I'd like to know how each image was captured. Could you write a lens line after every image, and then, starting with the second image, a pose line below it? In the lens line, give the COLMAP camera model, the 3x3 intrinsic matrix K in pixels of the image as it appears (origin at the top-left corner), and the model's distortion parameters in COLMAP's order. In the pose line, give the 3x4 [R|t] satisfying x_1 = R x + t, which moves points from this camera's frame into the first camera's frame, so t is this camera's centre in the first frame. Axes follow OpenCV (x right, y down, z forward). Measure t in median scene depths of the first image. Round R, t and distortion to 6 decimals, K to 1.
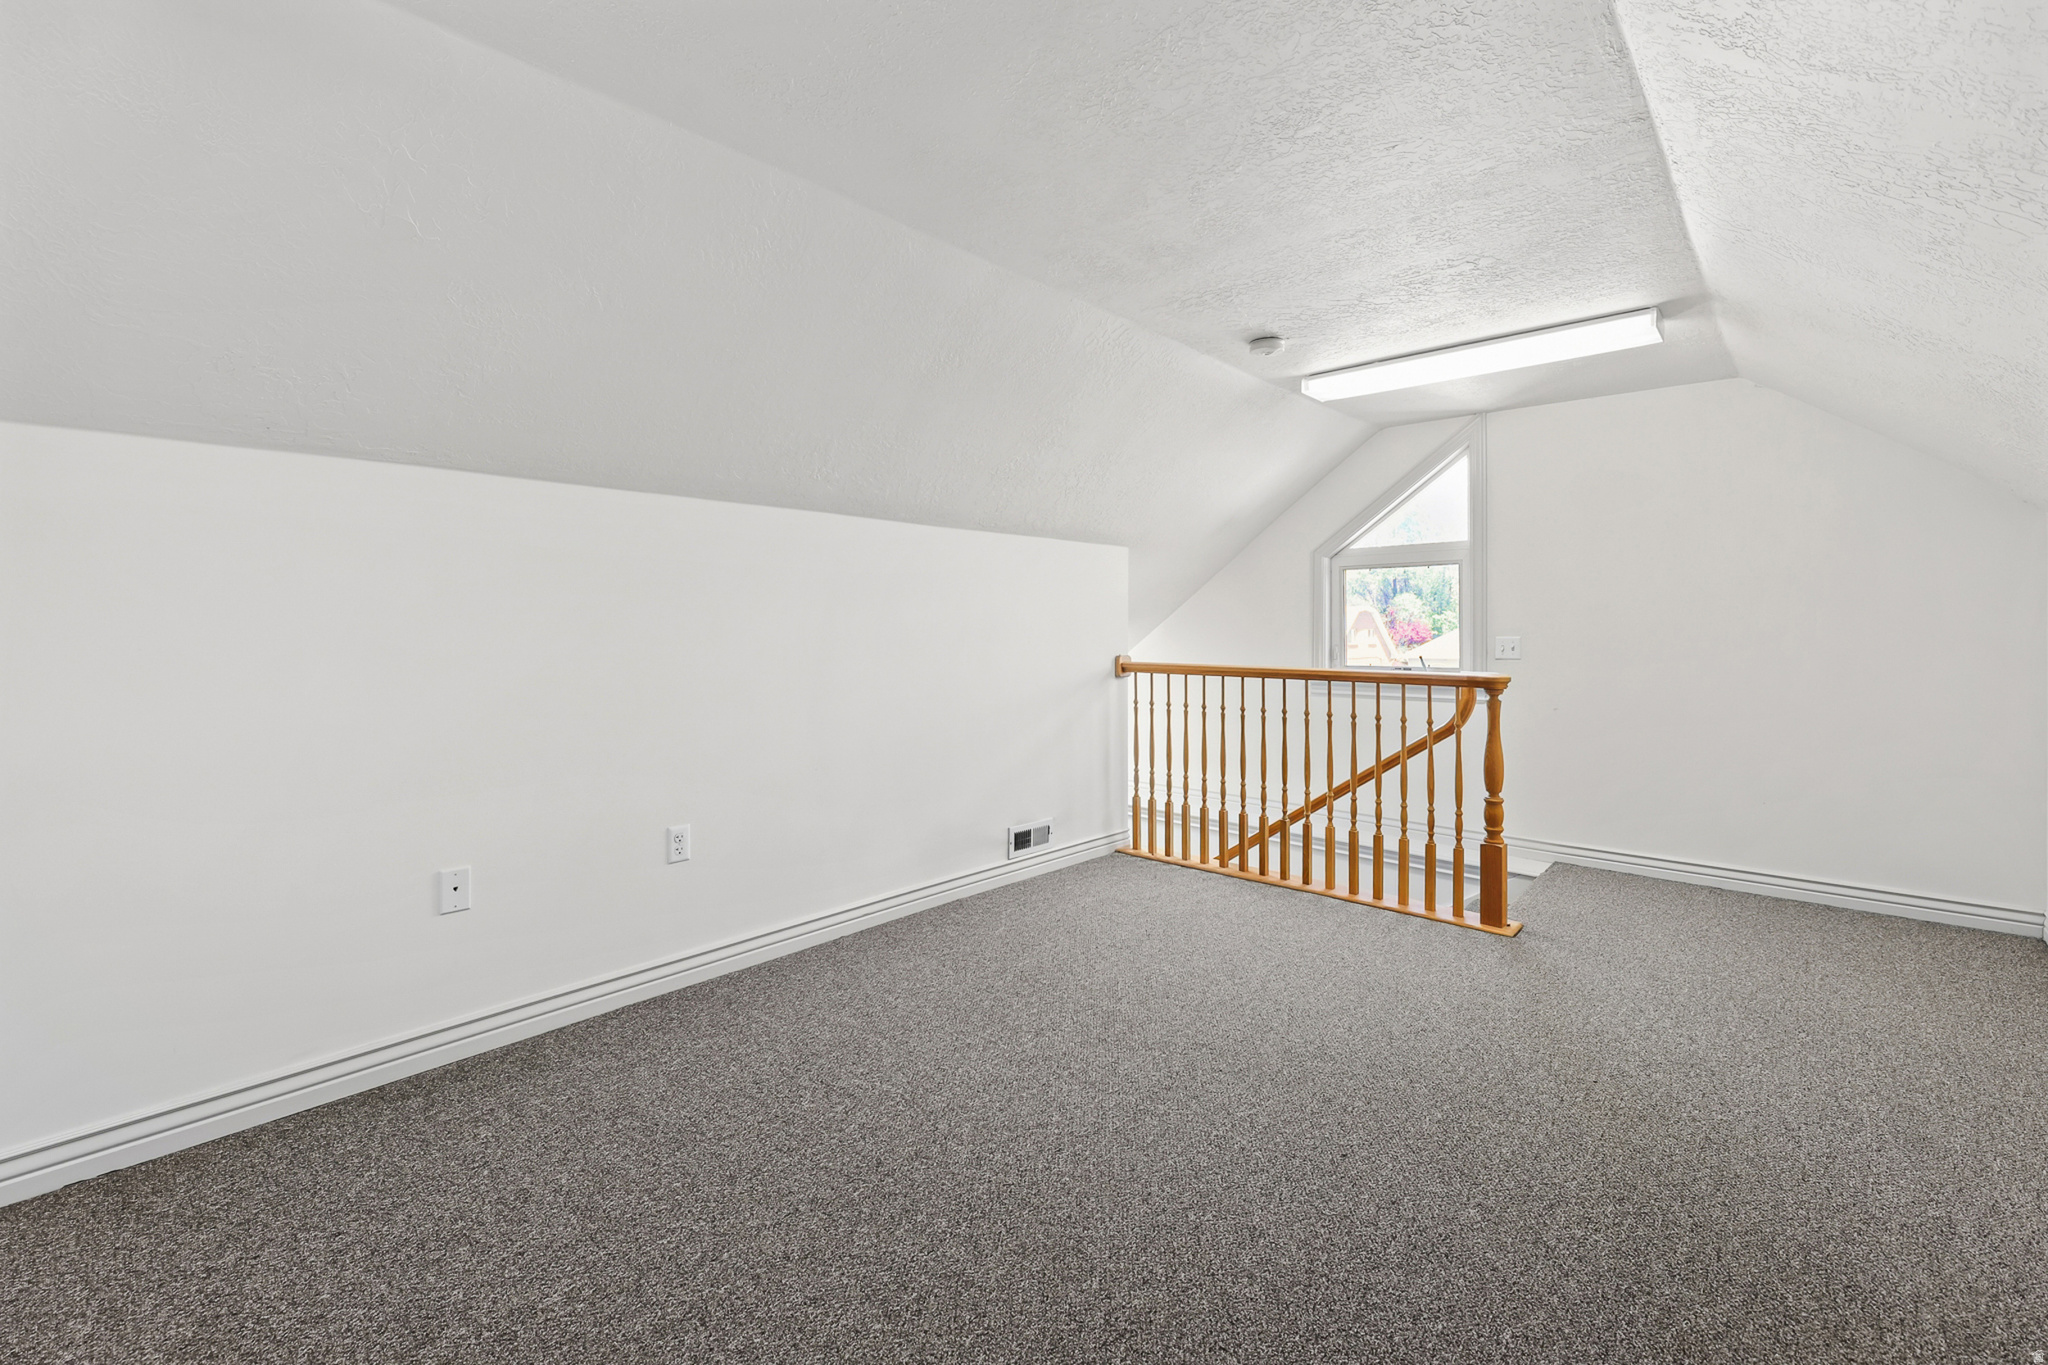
lens RADIAL K [[856.0, 0, 1031.1], [0, 856.0, 653.0], [0, 0, 1]] dist [0.000059, -0.000025]
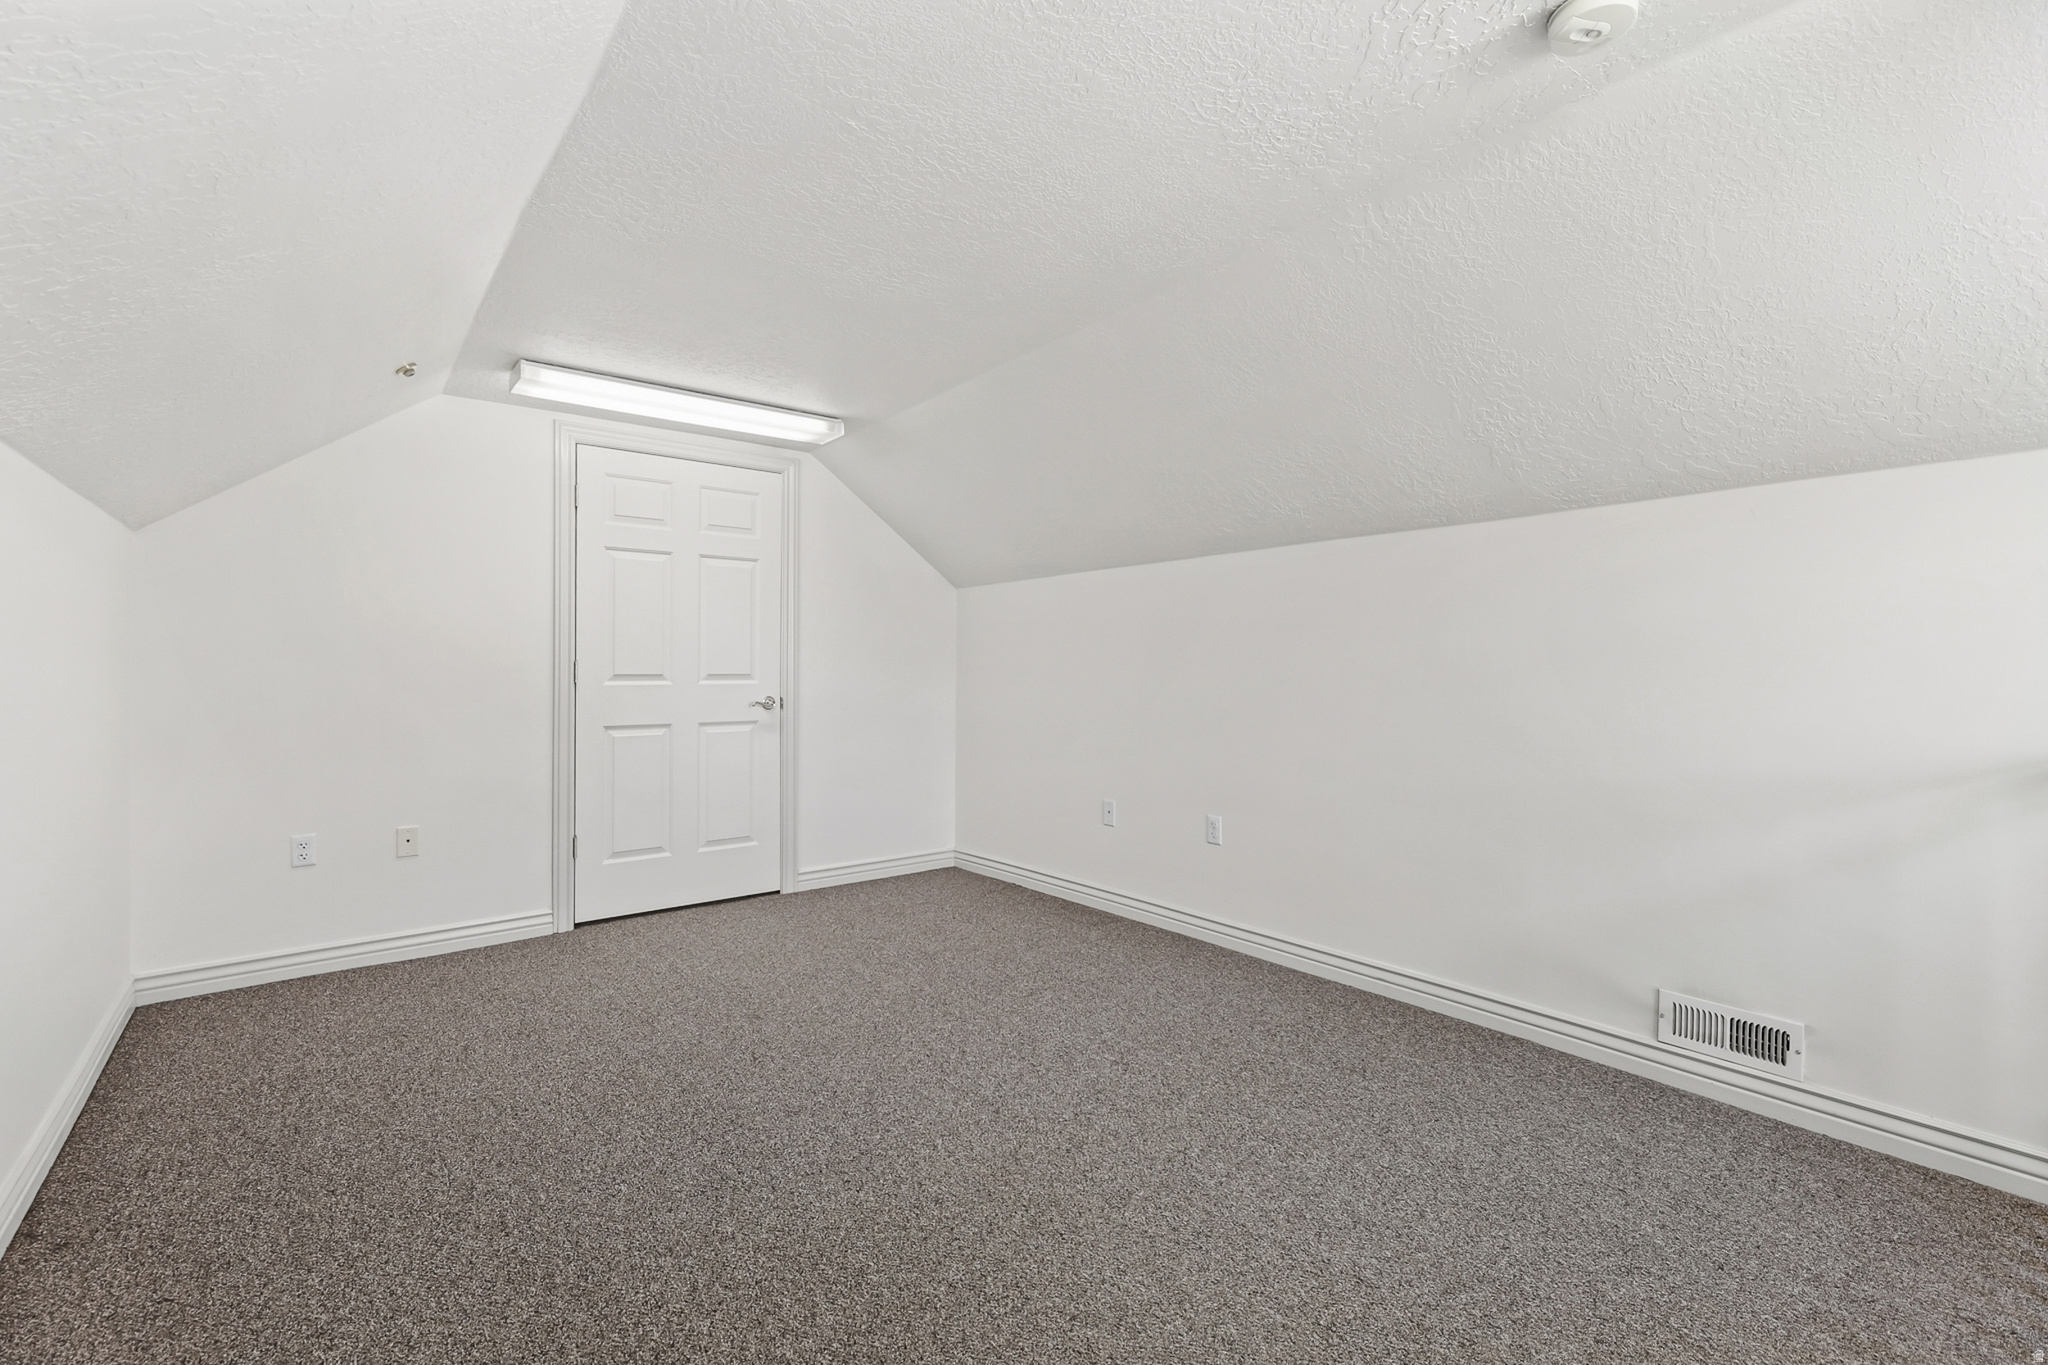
lens RADIAL K [[856.0, 0, 1031.1], [0, 856.0, 653.0], [0, 0, 1]] dist [0.000059, -0.000025]
pose [[-0.139199, -0.013408, -0.990174, 0.677347], [-0.024734, 0.999643, -0.010059, -0.017734], [0.989956, 0.023091, -0.139481, 0.674150]]
